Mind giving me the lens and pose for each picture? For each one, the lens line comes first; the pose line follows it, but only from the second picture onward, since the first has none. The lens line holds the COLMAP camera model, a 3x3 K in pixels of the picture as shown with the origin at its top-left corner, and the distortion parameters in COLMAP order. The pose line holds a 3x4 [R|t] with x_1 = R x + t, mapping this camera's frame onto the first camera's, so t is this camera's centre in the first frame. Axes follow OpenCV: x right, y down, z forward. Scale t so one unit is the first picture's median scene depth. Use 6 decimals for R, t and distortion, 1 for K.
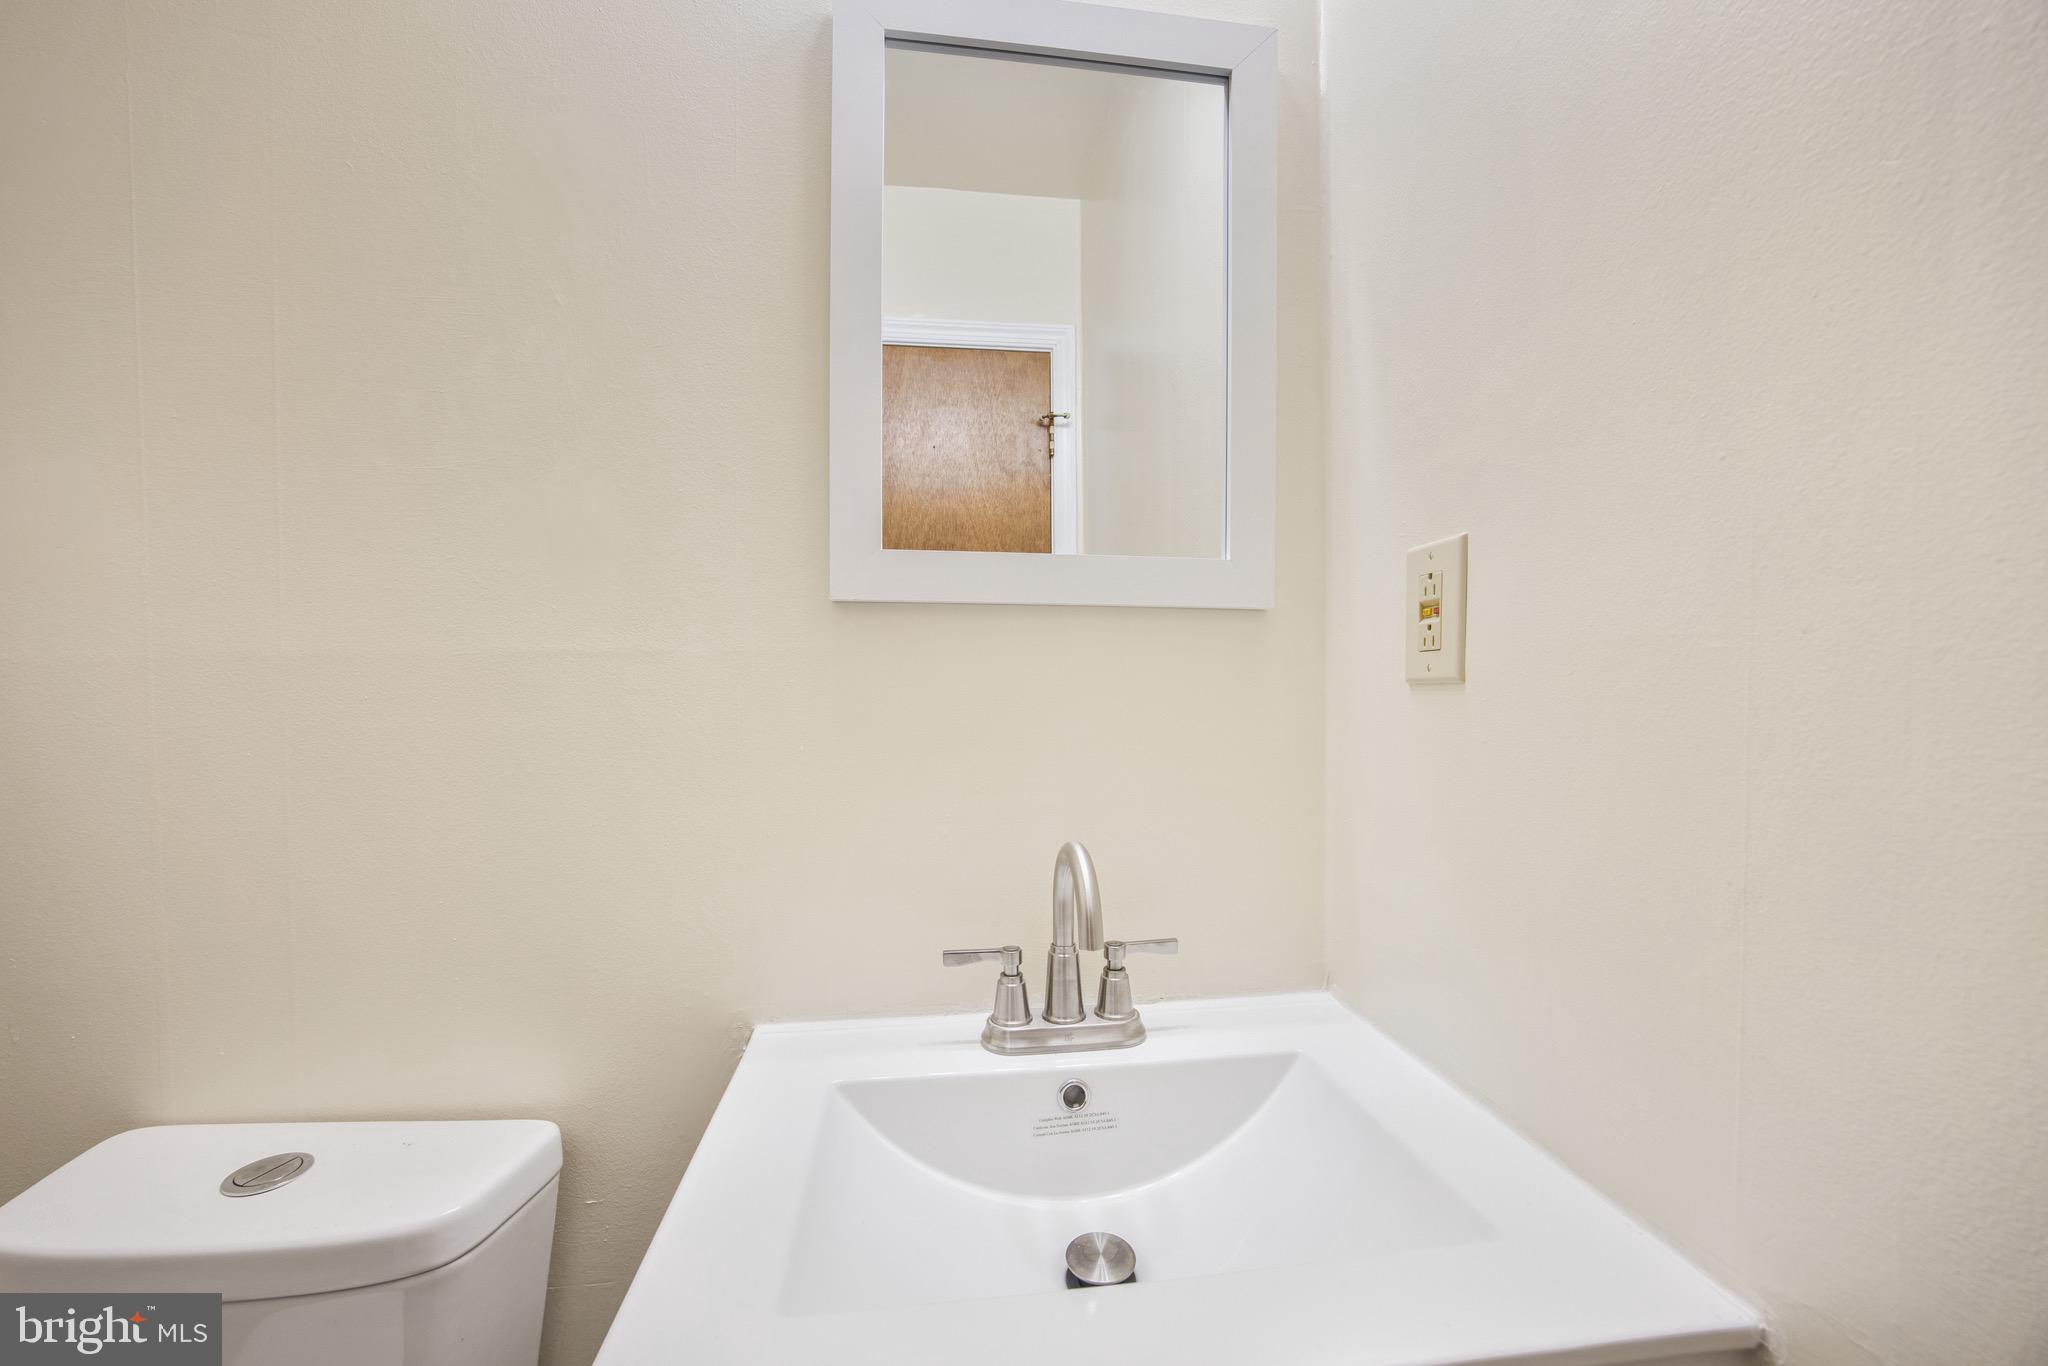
lens RADIAL K [[803.7, 0, 1029.0], [0, 803.7, 713.2], [0, 0, 1]] dist [-0.049870, 0.018862]
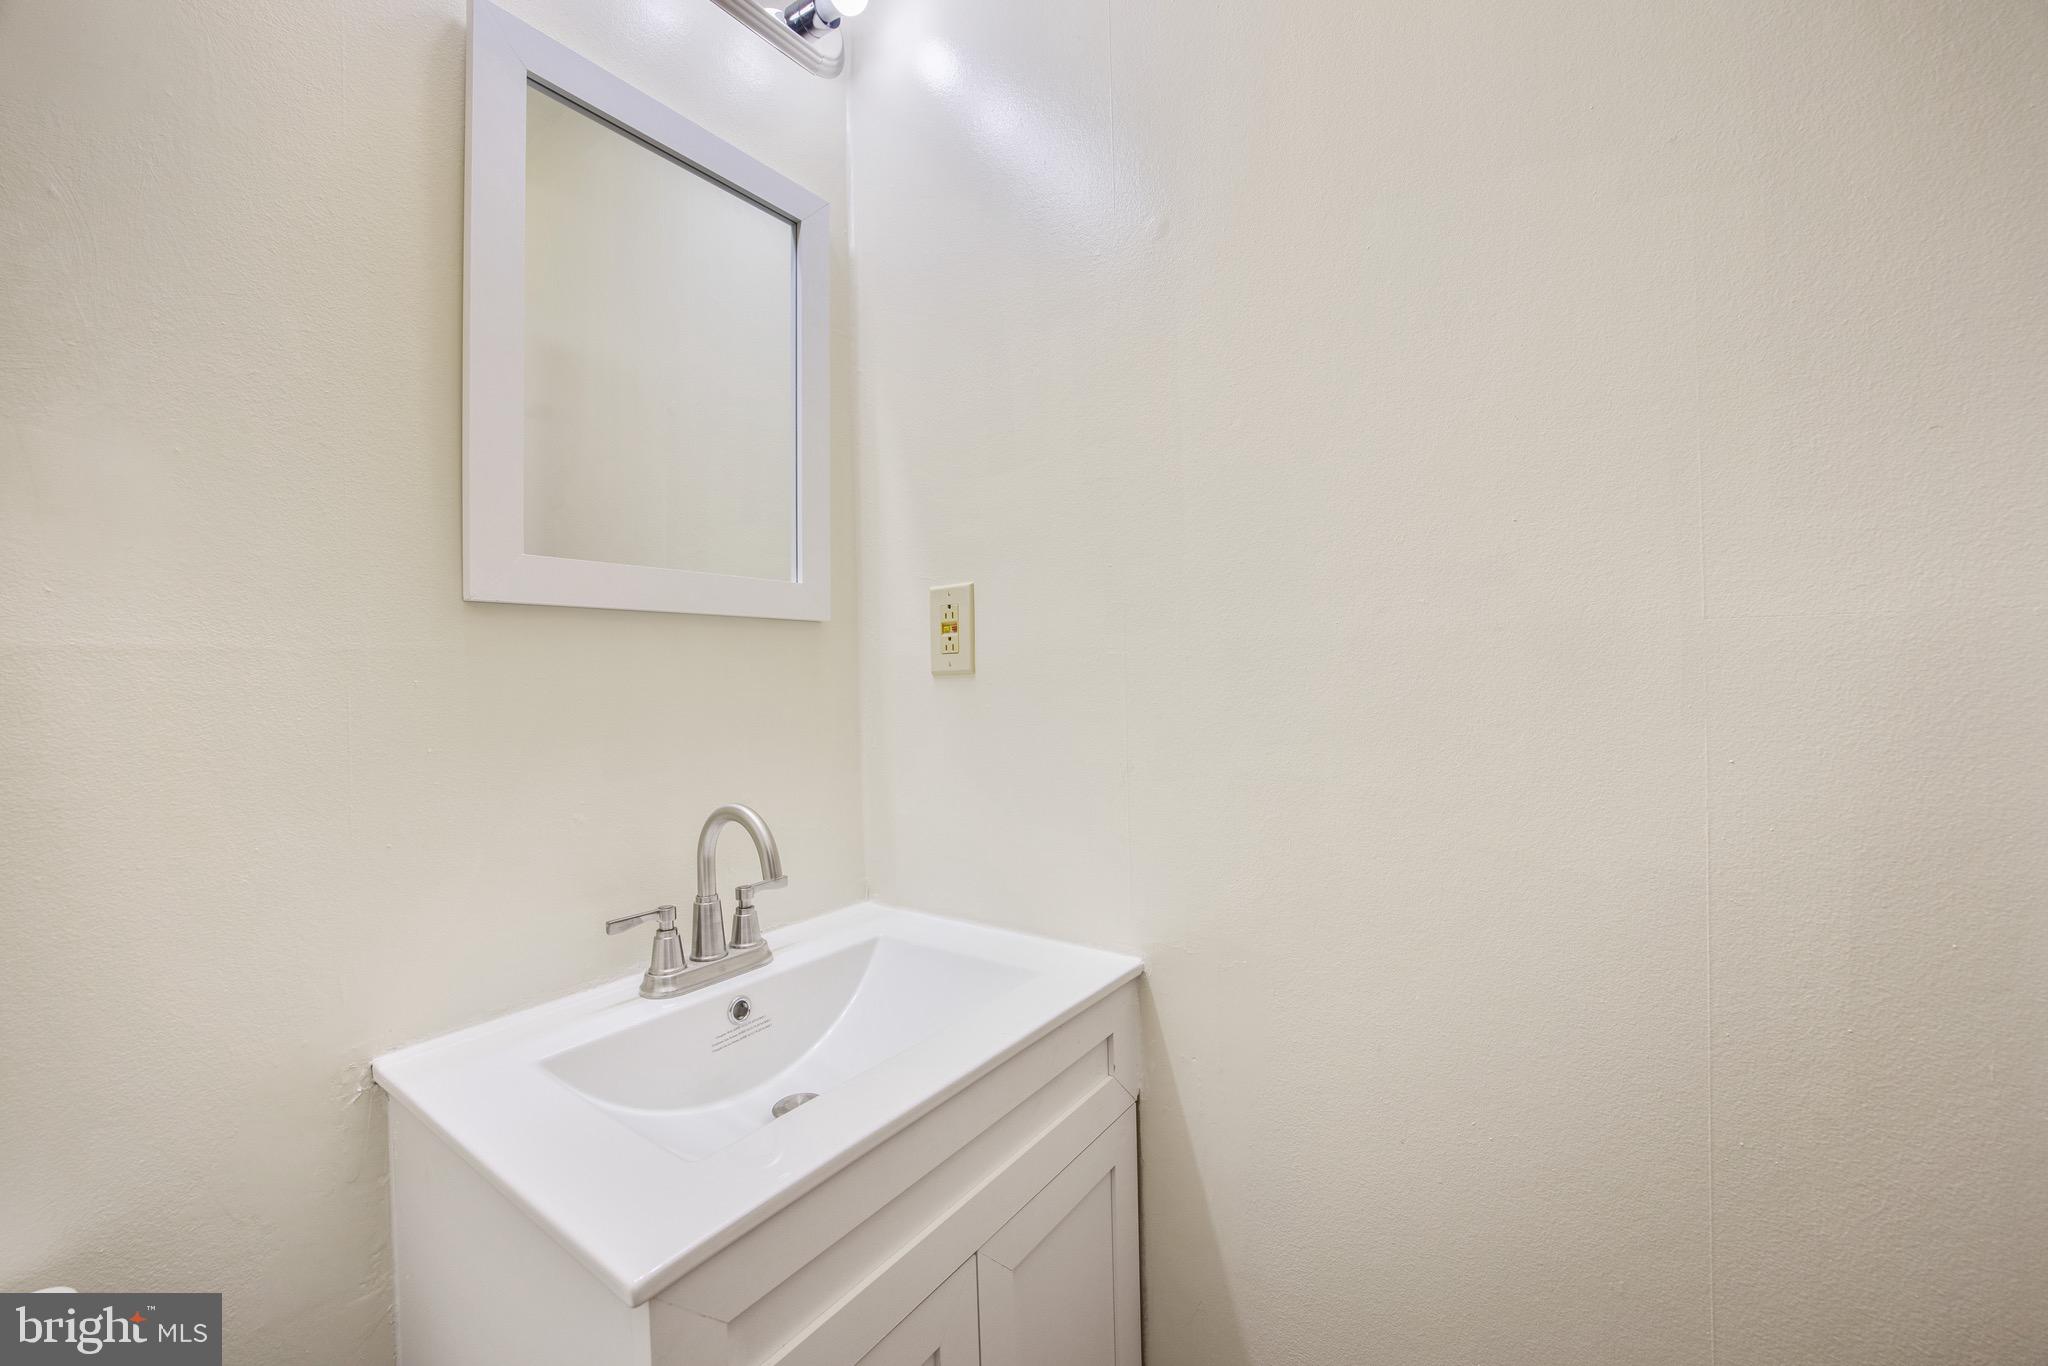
lens RADIAL K [[821.0, 0, 1024.0], [0, 821.0, 683.0], [0, 0, 1]] dist [-0.047786, 0.012638]
pose [[0.682225, -0.018588, 0.730906, -0.528173], [0.044858, 0.998858, -0.016467, 0.012294], [-0.729765, 0.044021, 0.682280, -0.199093]]
